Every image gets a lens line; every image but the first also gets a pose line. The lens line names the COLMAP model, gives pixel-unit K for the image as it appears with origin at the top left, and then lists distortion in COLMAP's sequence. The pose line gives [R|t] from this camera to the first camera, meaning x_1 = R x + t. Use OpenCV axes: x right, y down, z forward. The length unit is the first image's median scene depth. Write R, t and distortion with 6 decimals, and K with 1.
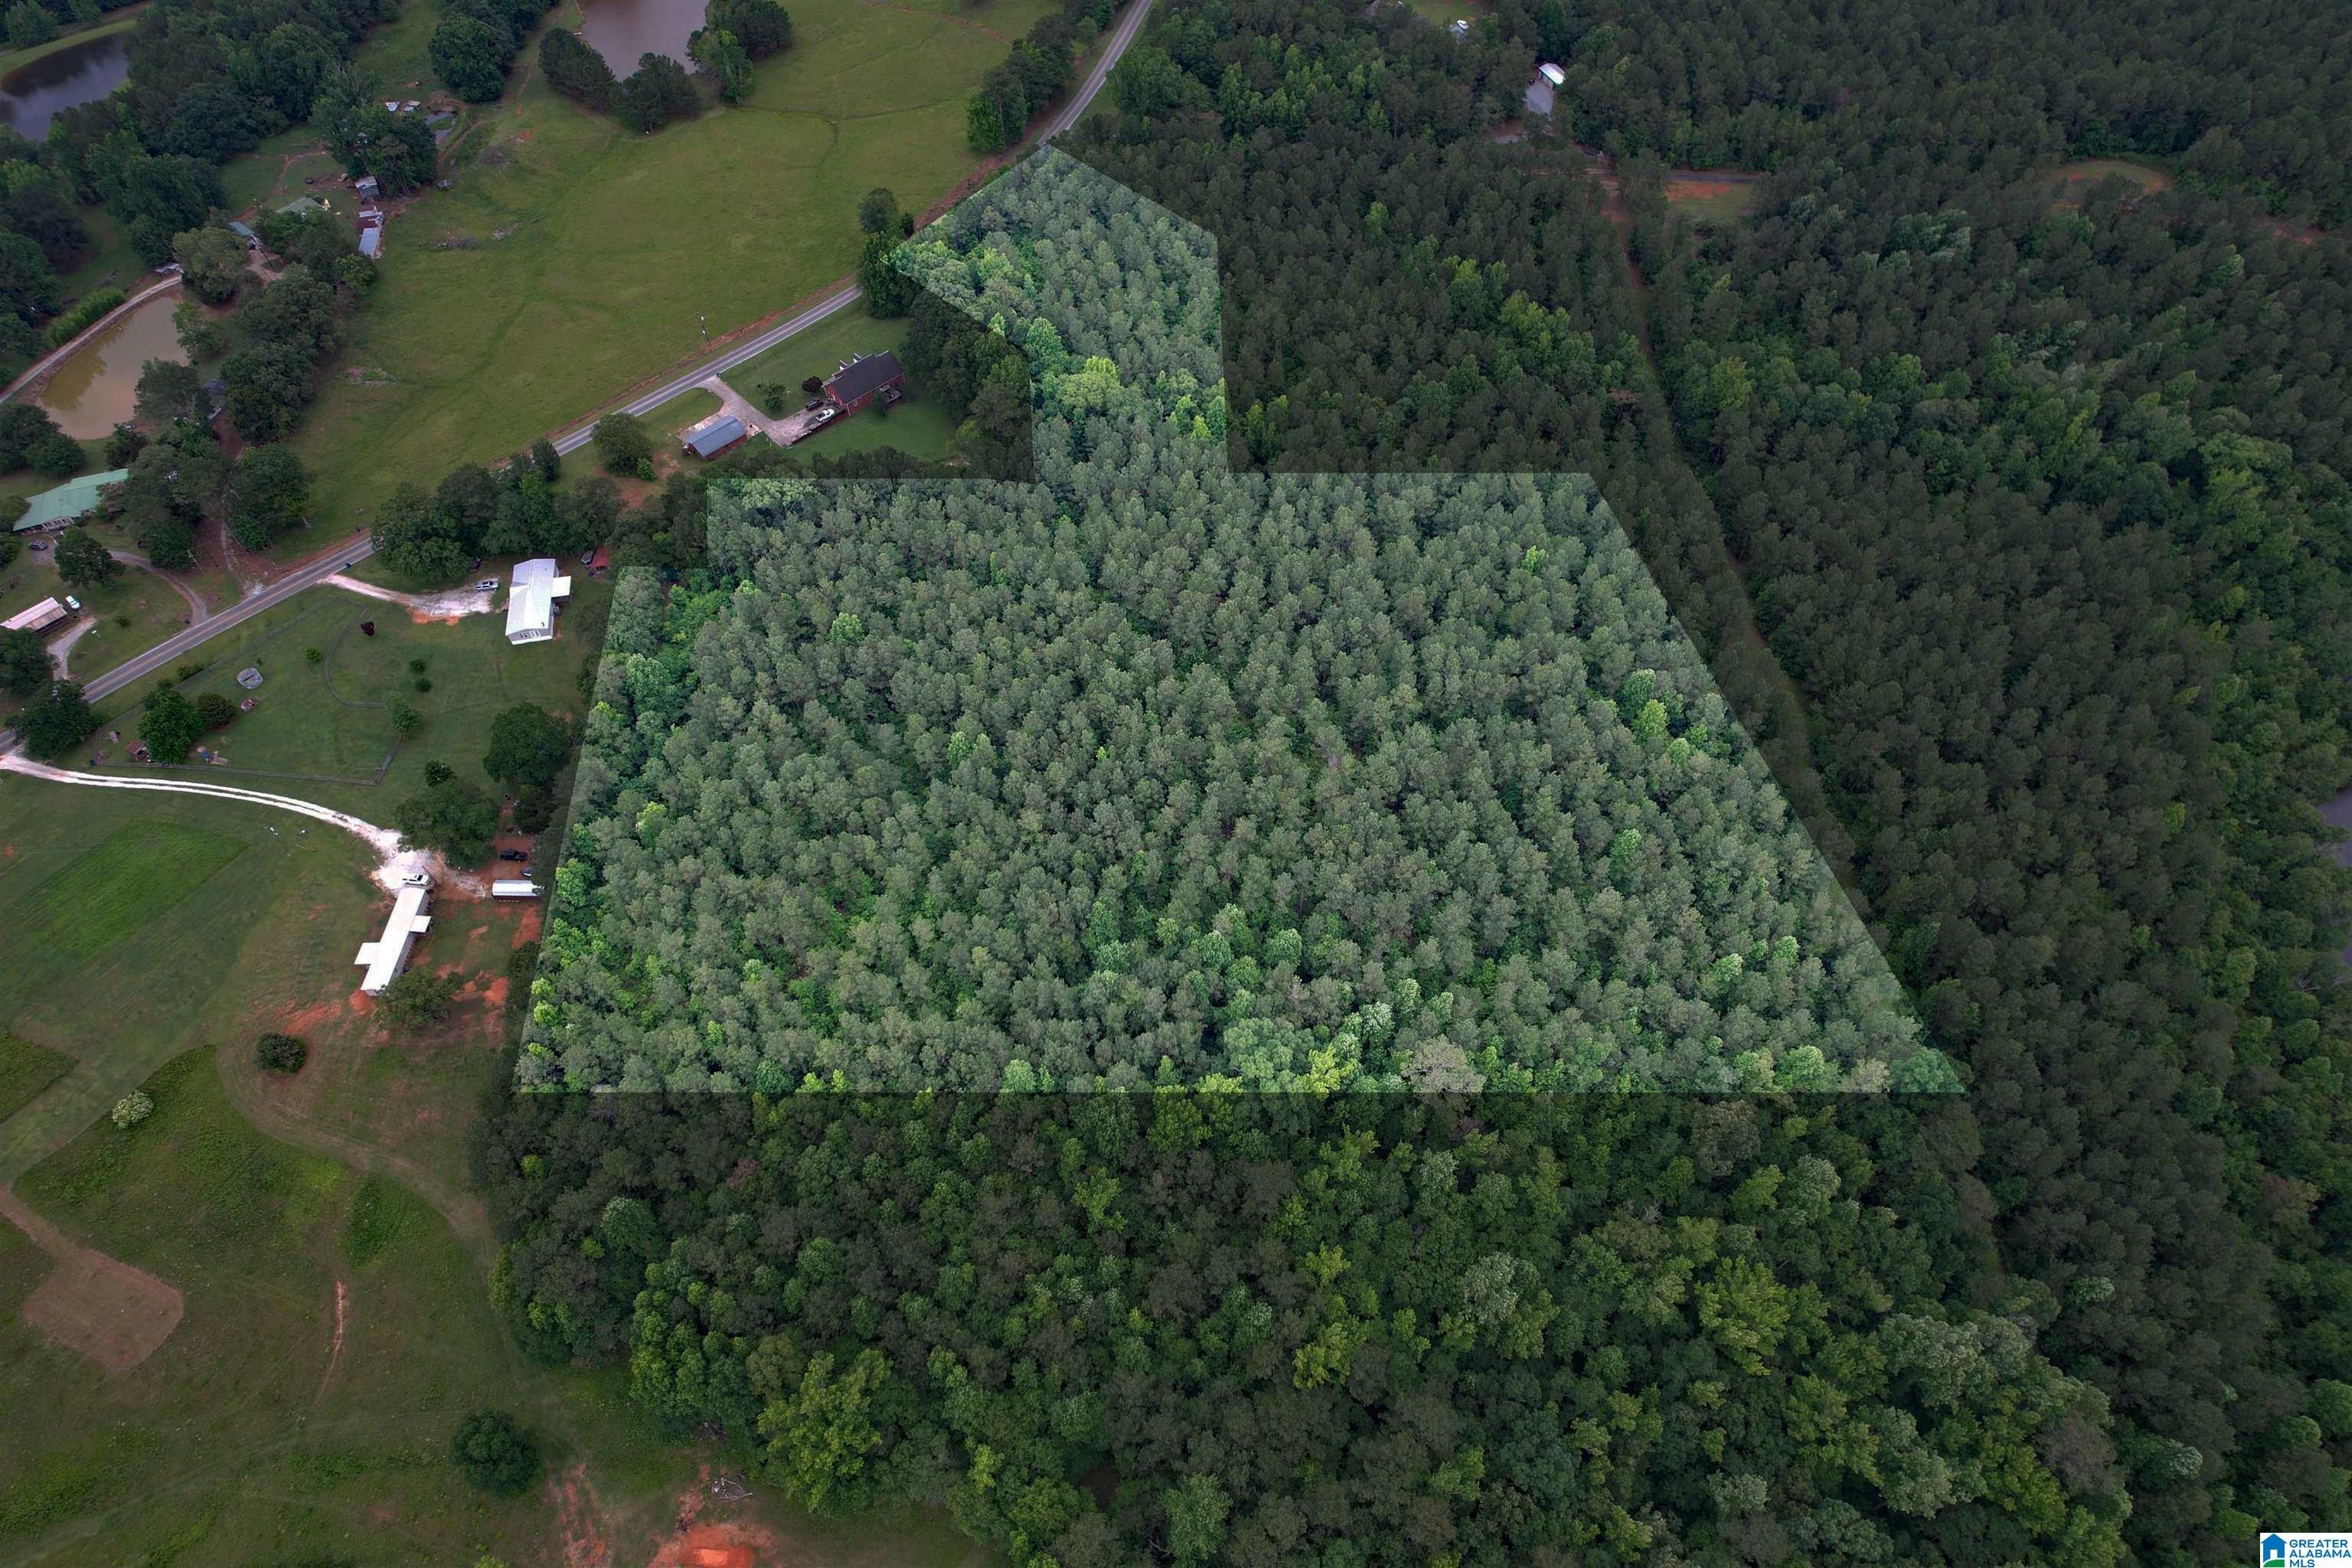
lens RADIAL K [[1506.4, 0, 1185.9], [0, 1506.4, 792.4], [0, 0, 1]] dist [-0.082795, 0.078411]
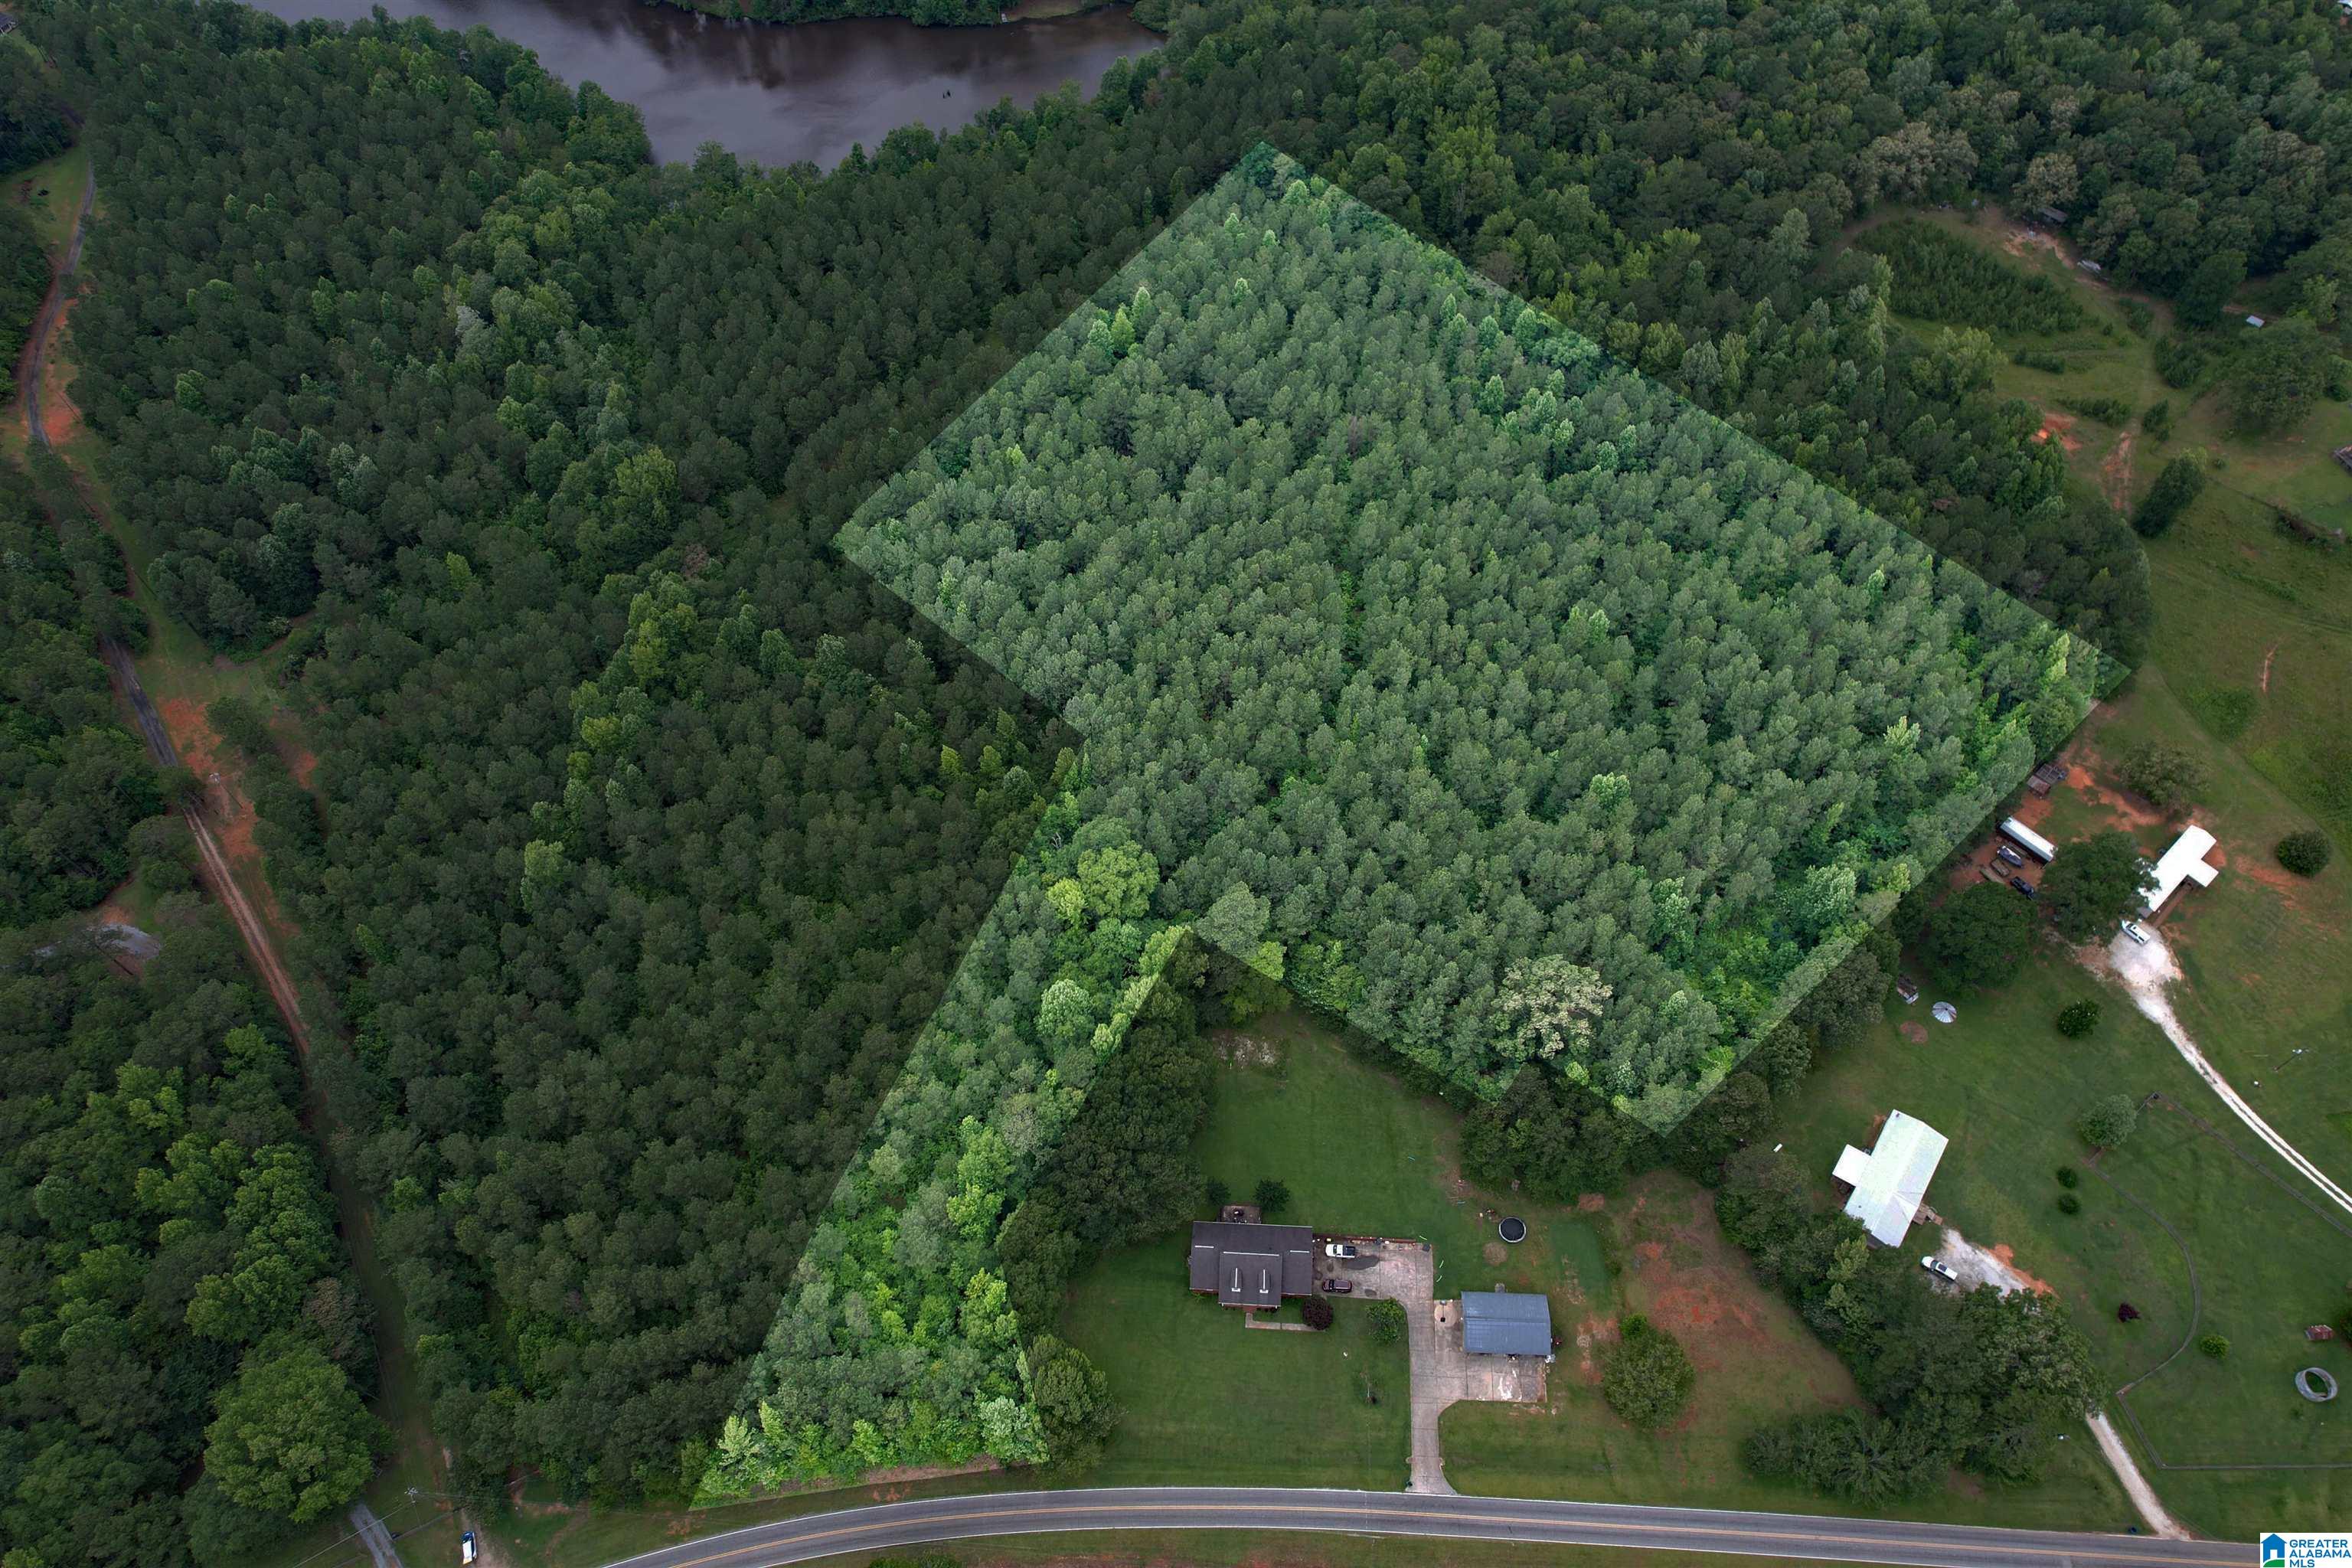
lens RADIAL K [[1506.4, 0, 1185.9], [0, 1506.4, 792.4], [0, 0, 1]] dist [-0.082795, 0.078411]
pose [[-0.681809, -0.568879, 0.459905, -0.439184], [0.608055, -0.091194, 0.788640, -0.899647], [-0.406700, 0.817350, 0.408086, 0.713275]]
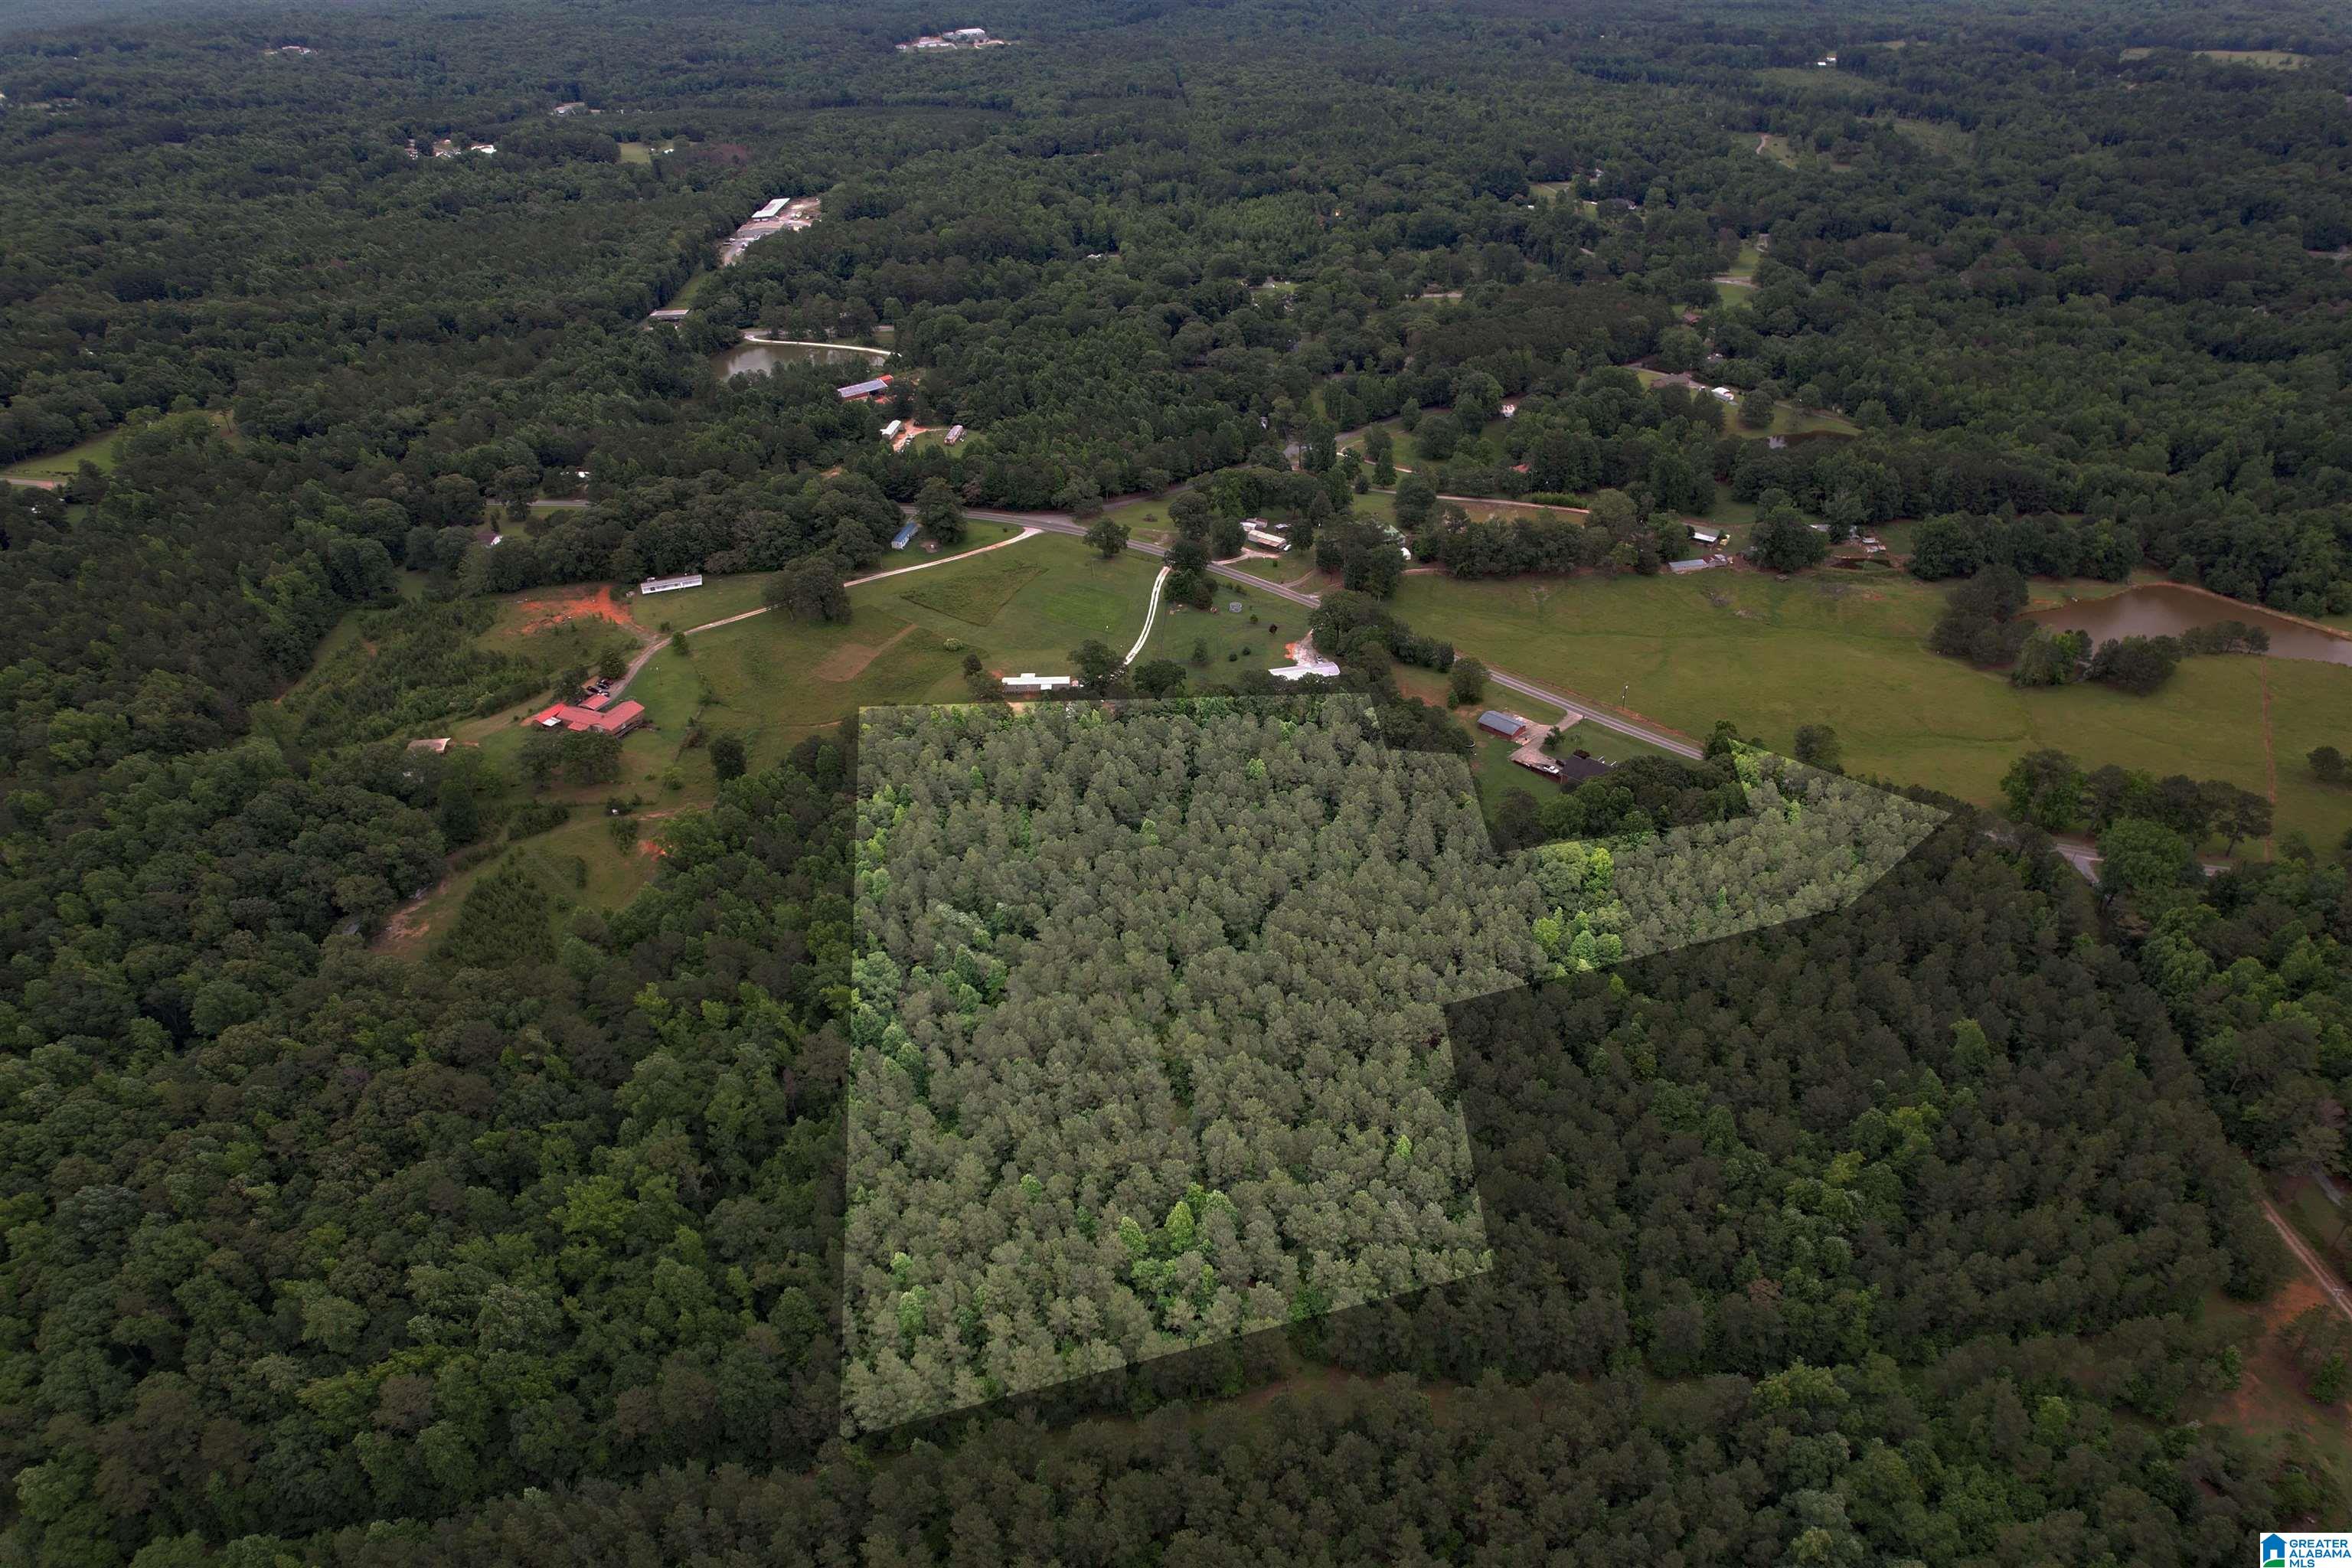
lens RADIAL K [[1506.4, 0, 1185.9], [0, 1506.4, 792.4], [0, 0, 1]] dist [-0.082795, 0.078411]
pose [[0.033012, 0.555785, -0.830670, 0.879255], [-0.781368, 0.532588, 0.325291, -0.471487], [0.623196, 0.638321, 0.451855, 0.336873]]
